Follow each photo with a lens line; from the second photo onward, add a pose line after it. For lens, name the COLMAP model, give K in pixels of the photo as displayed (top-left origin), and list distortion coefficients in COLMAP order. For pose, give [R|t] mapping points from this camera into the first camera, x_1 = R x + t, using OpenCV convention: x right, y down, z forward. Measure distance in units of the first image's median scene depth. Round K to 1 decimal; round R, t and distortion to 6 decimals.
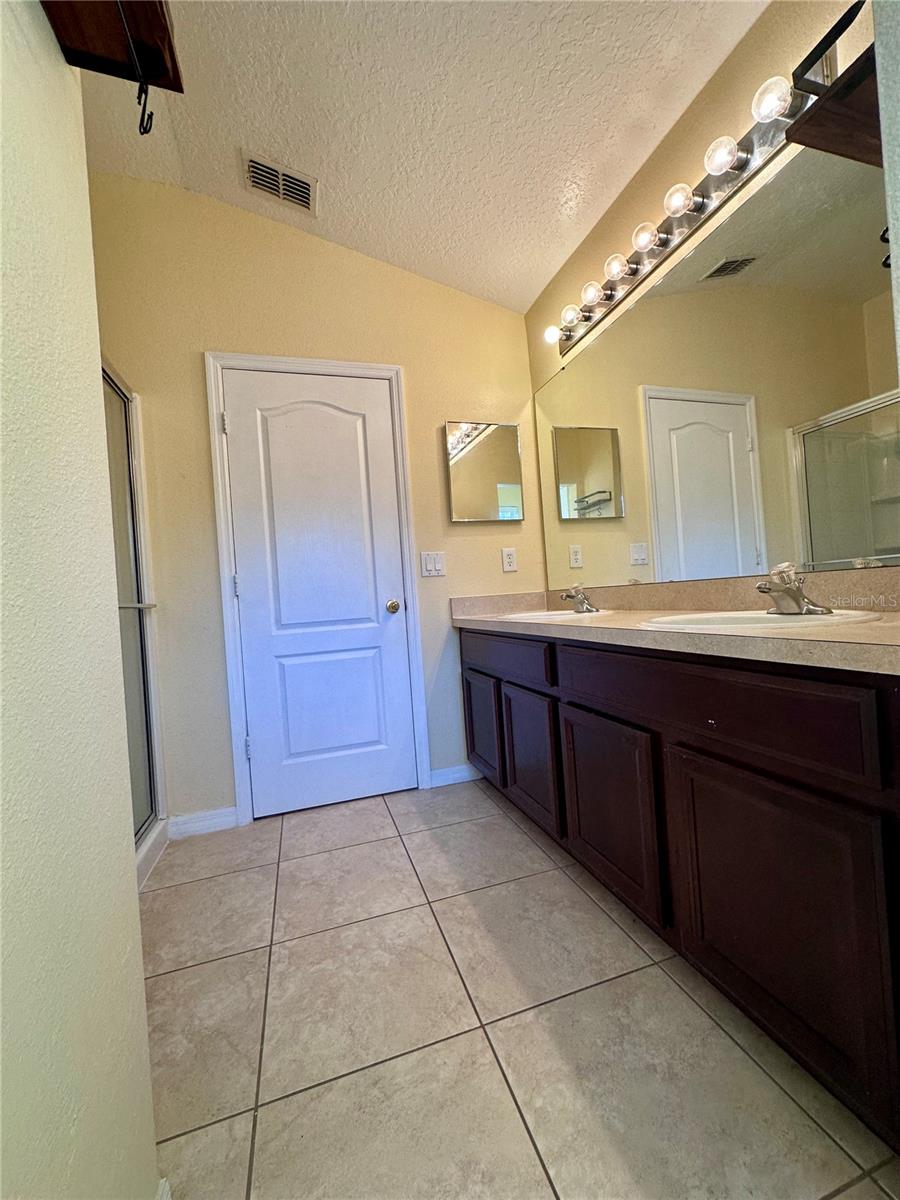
lens RADIAL K [[477.7, 0, 451.3], [0, 477.7, 601.4], [0, 0, 1]] dist [-0.003342, 0.001010]
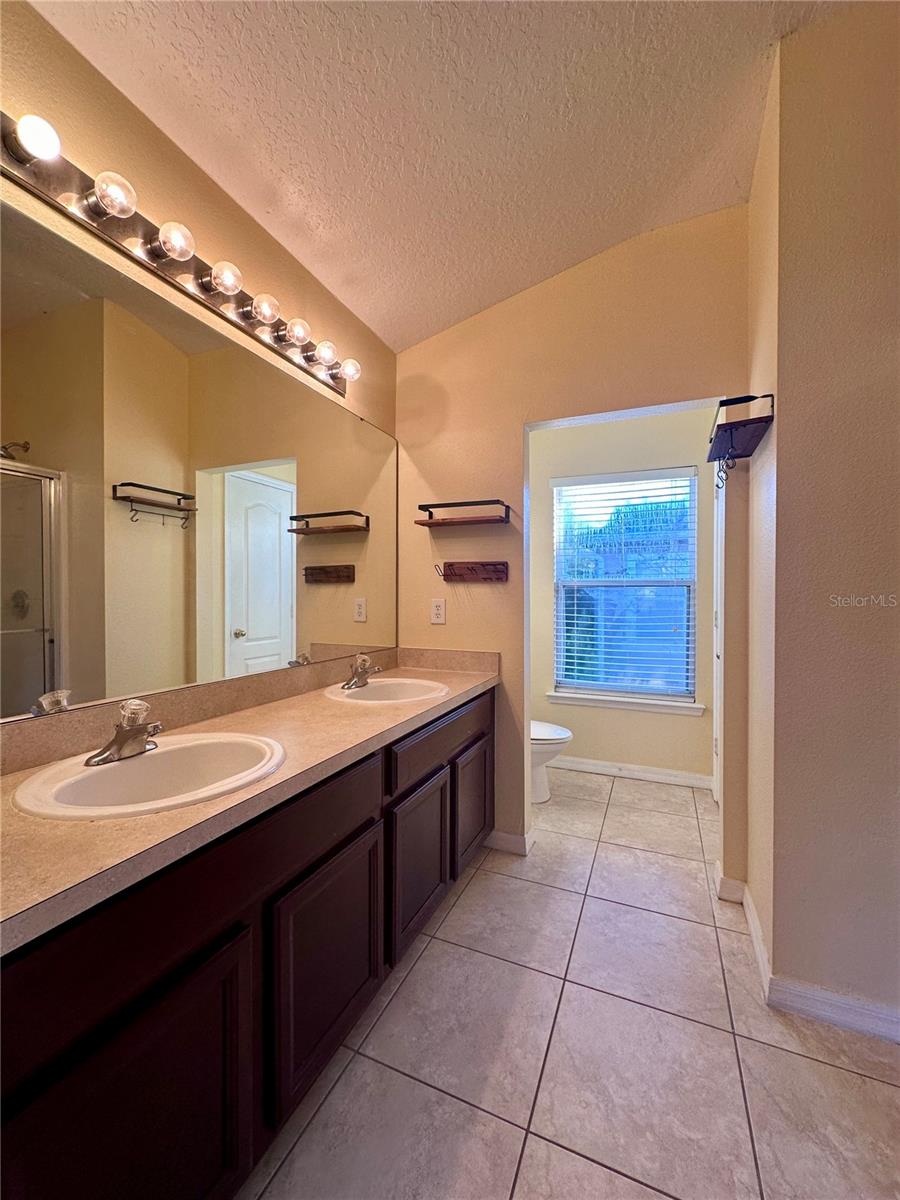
lens RADIAL K [[477.7, 0, 451.1], [0, 477.7, 600.5], [0, 0, 1]] dist [-0.003342, 0.001010]
pose [[-0.754228, 0.062954, 0.653588, -0.359606], [0.054369, 0.997963, -0.033383, -0.115573], [-0.654358, 0.010356, -0.756114, 1.201558]]
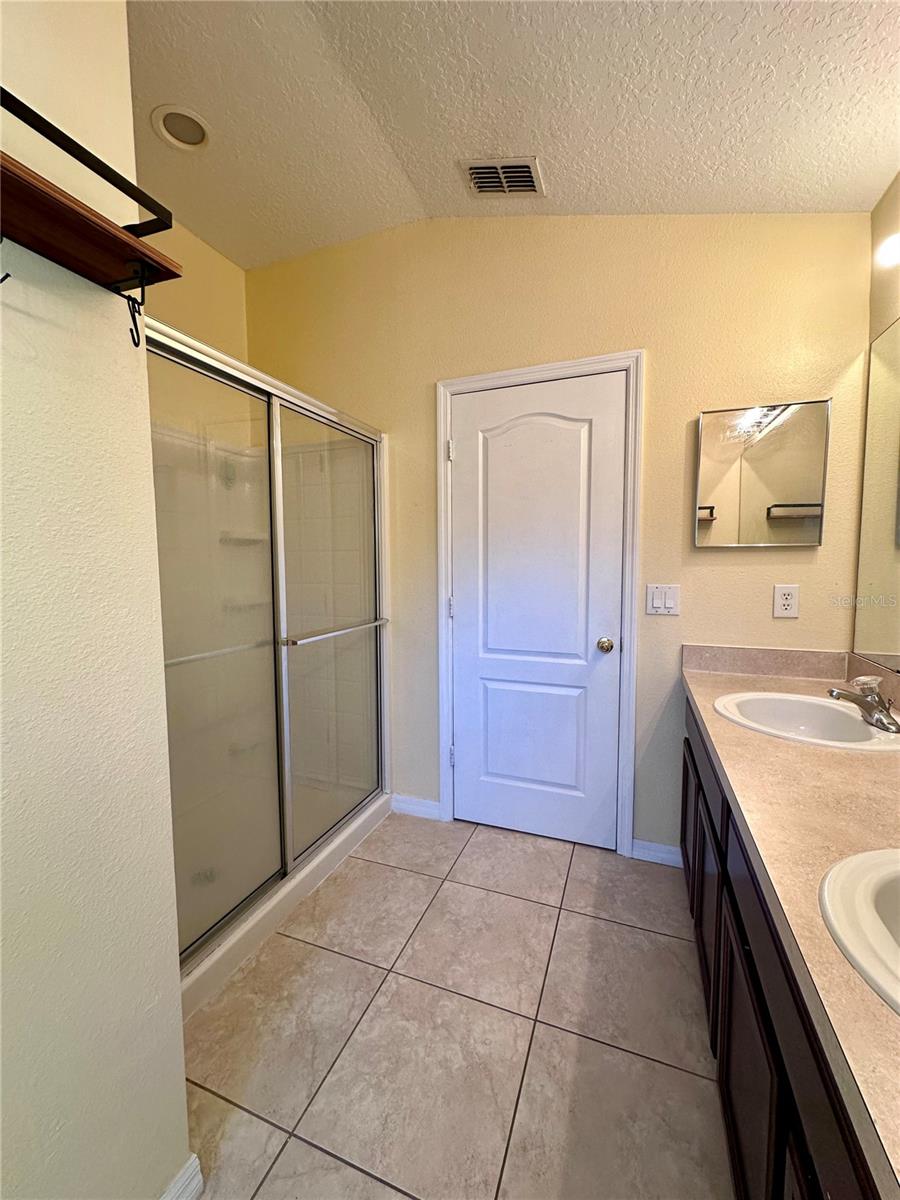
lens RADIAL K [[477.7, 0, 450.2], [0, 477.7, 601.0], [0, 0, 1]] dist [-0.003342, 0.001010]
pose [[0.779074, 0.116163, -0.616077, 0.216293], [-0.049872, 0.991053, 0.123799, -0.191599], [0.624946, -0.065723, 0.777897, 0.185922]]
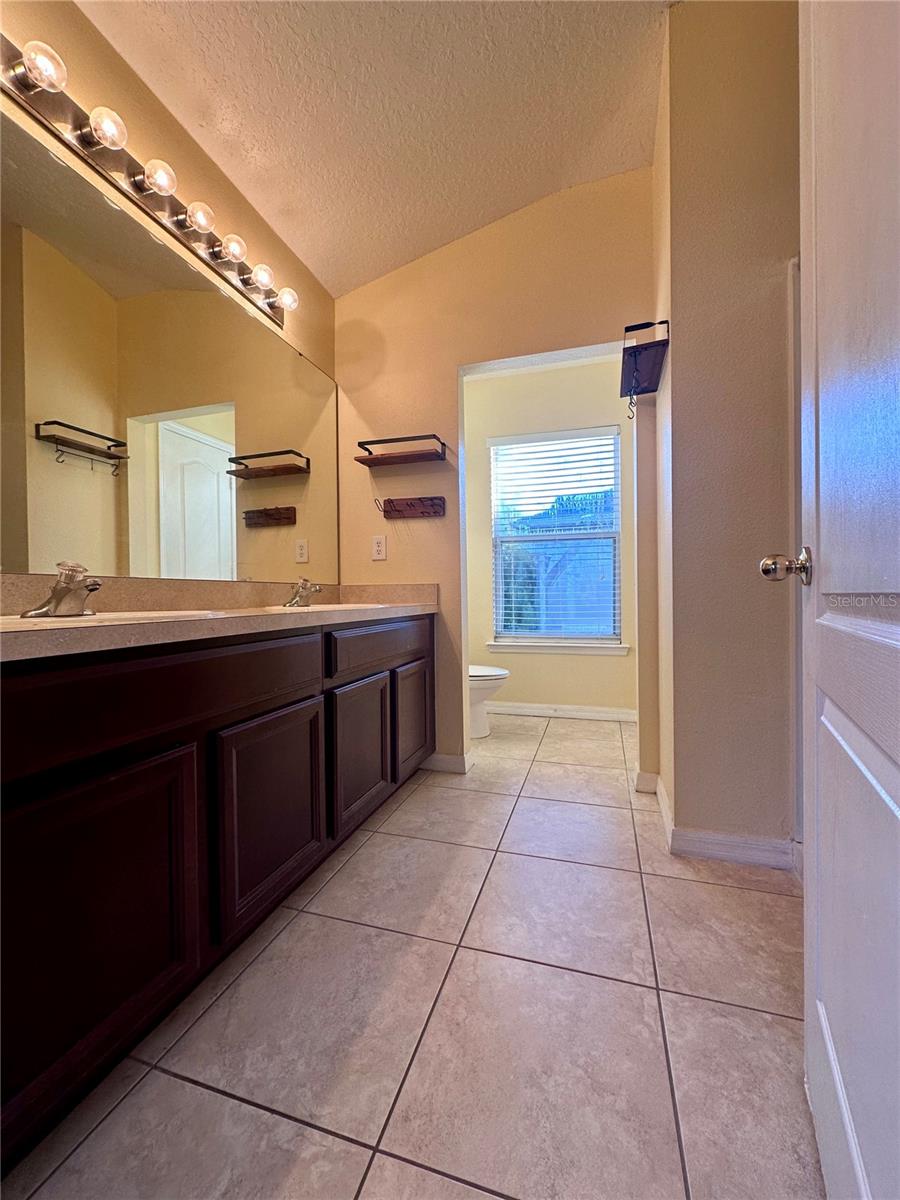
lens RADIAL K [[477.7, 0, 451.4], [0, 477.7, 599.9], [0, 0, 1]] dist [-0.003342, 0.001010]
pose [[-0.819176, 0.074055, 0.568741, -0.401071], [0.071670, 0.997074, -0.026600, 0.051330], [-0.569047, 0.018972, -0.822086, 1.234018]]
